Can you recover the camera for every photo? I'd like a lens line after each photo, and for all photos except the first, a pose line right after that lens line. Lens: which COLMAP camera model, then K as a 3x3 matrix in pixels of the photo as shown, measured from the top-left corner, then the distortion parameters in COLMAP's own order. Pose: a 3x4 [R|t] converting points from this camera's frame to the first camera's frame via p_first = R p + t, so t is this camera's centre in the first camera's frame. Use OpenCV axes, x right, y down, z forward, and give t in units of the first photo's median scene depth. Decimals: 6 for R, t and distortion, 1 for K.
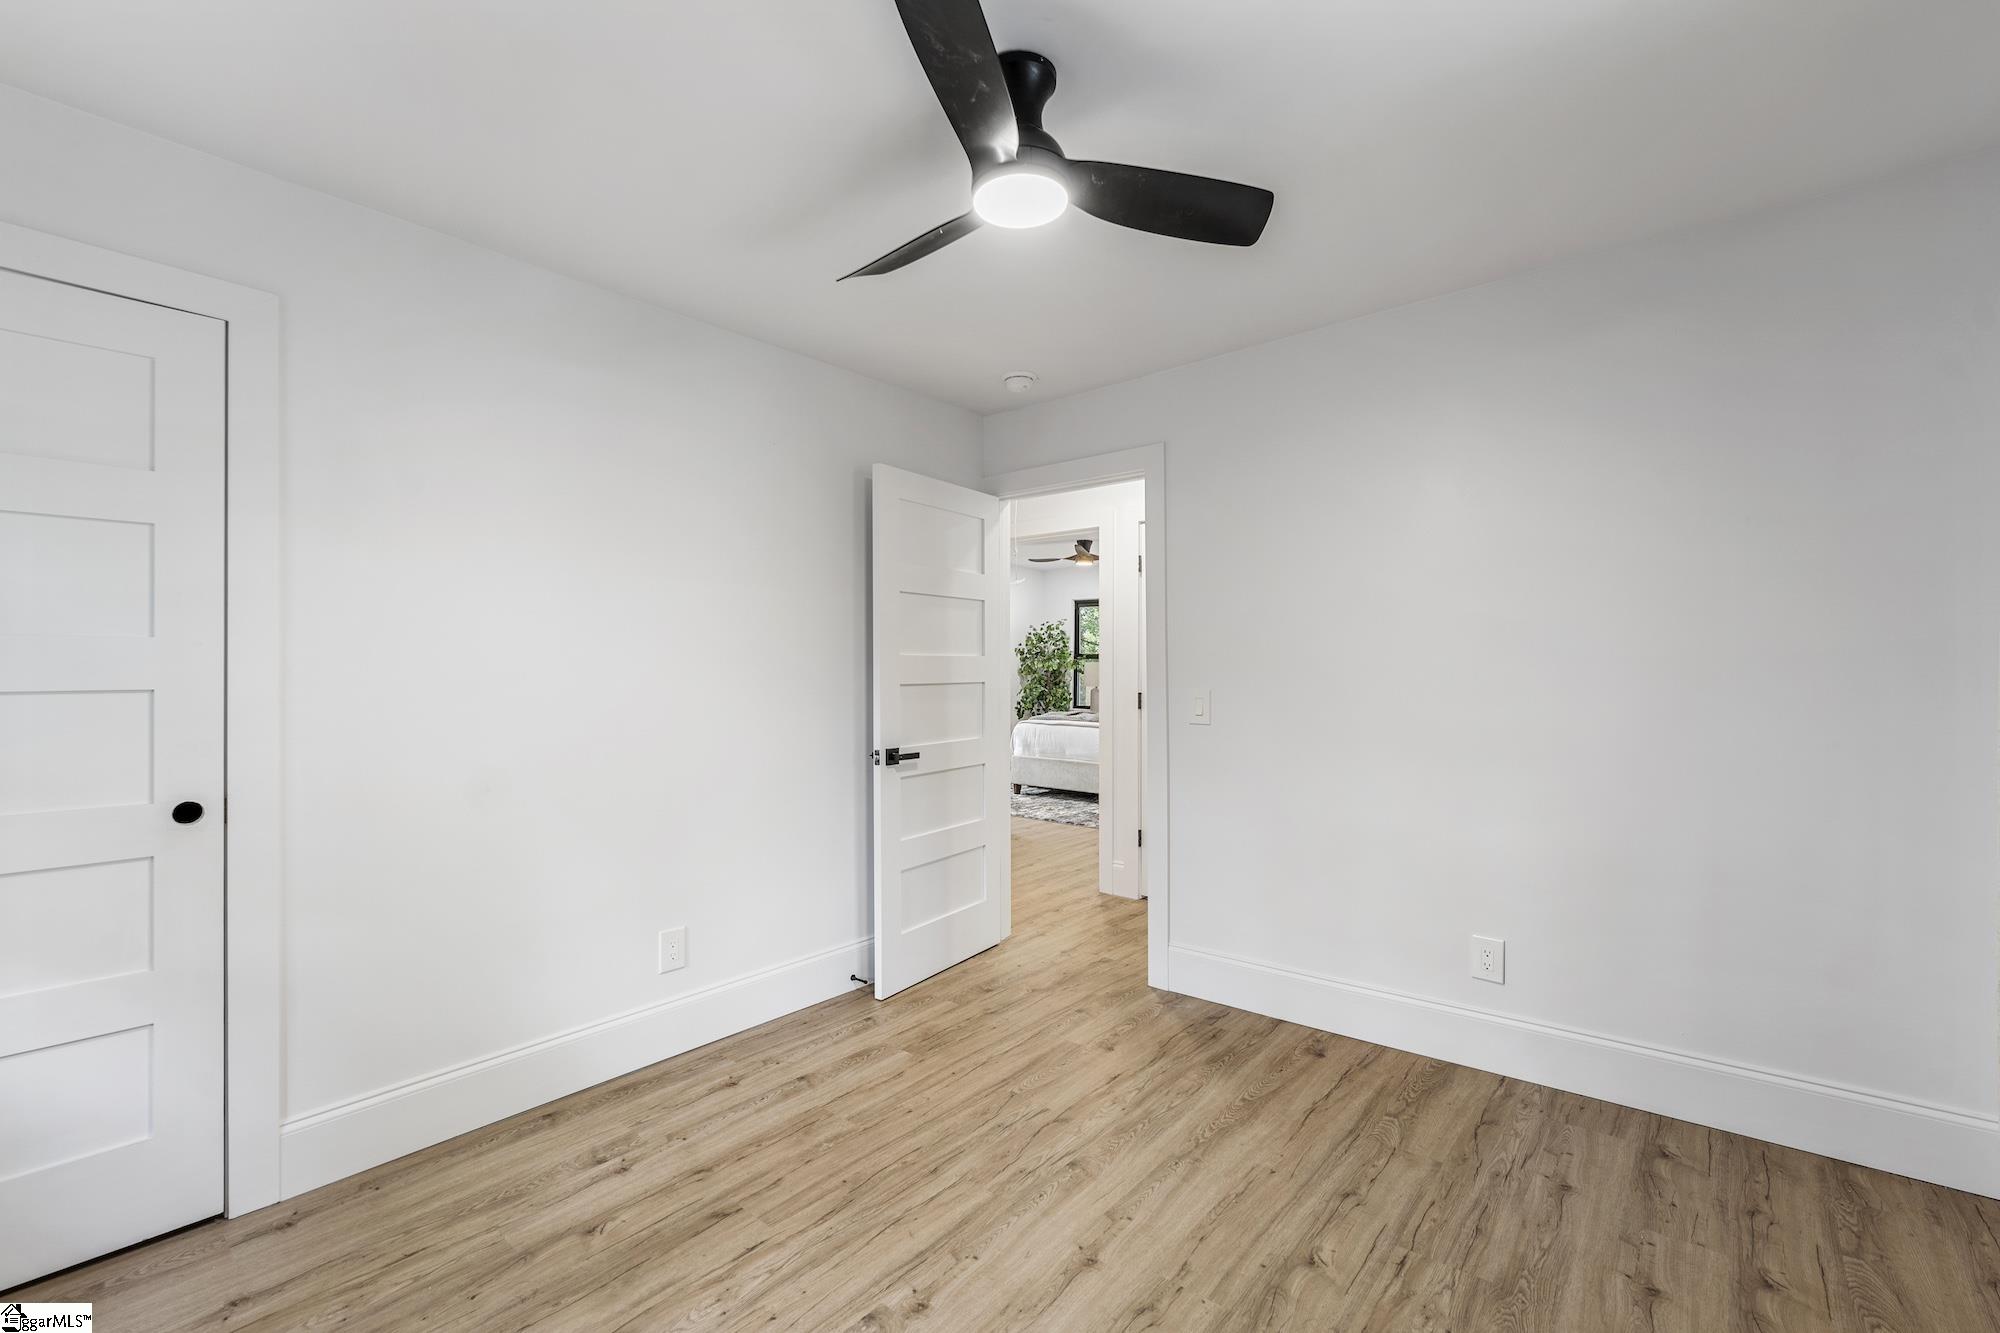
lens RADIAL K [[866.0, 0, 1007.1], [0, 866.0, 671.1], [0, 0, 1]] dist [0.000671, 0.000028]
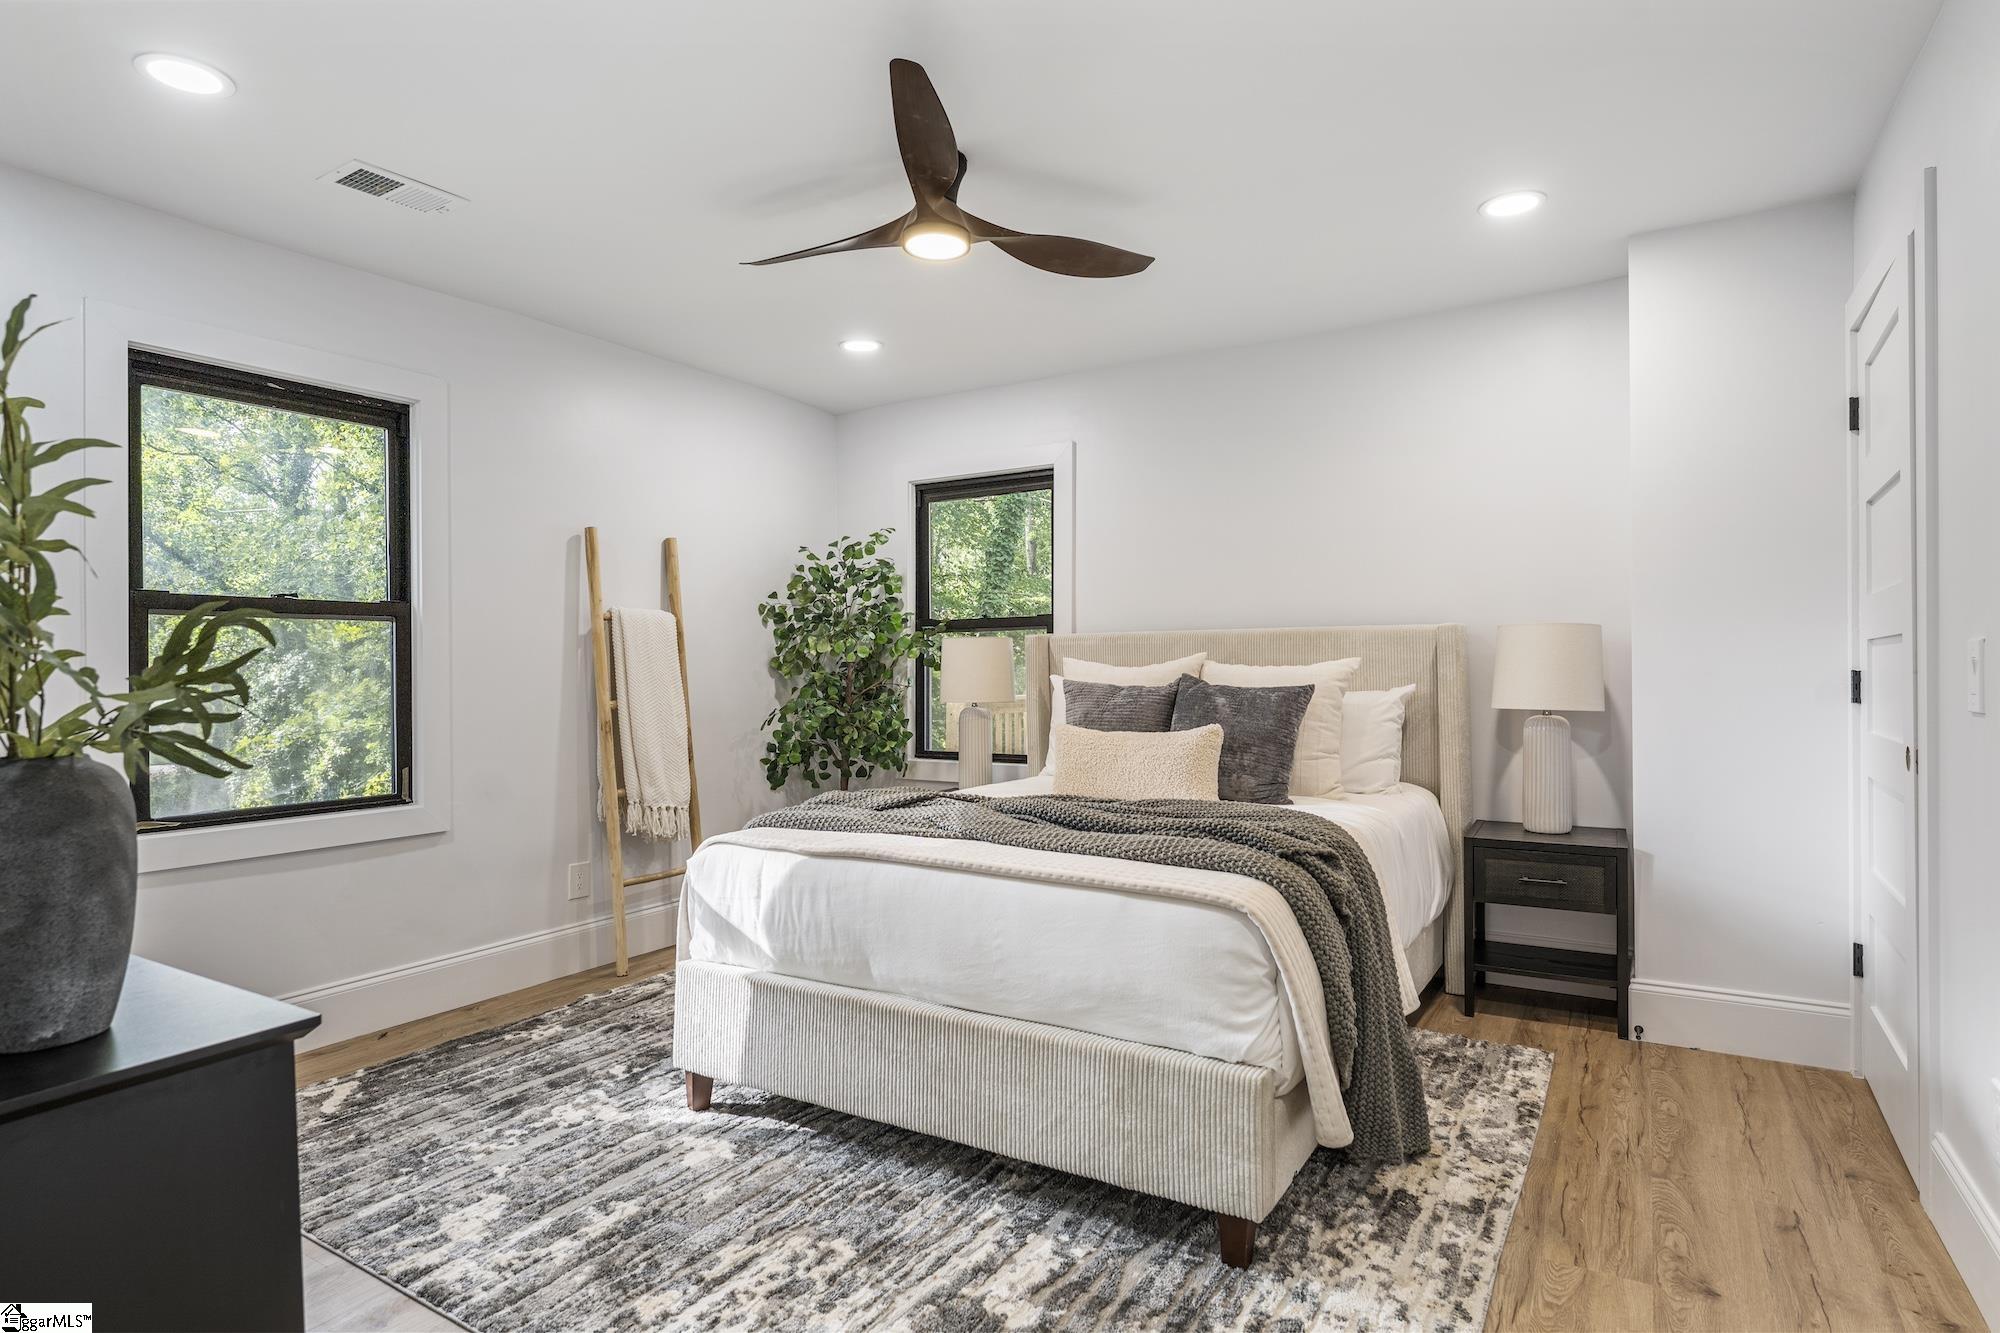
lens RADIAL K [[1026.2, 0, 1000.9], [0, 1026.2, 679.7], [0, 0, 1]] dist [0.001502, 0.000052]
pose [[0.989265, -0.010751, 0.145737, 0.047827], [0.011914, 0.999904, -0.007111, 0.011103], [-0.145646, 0.008771, 0.989298, 0.539028]]
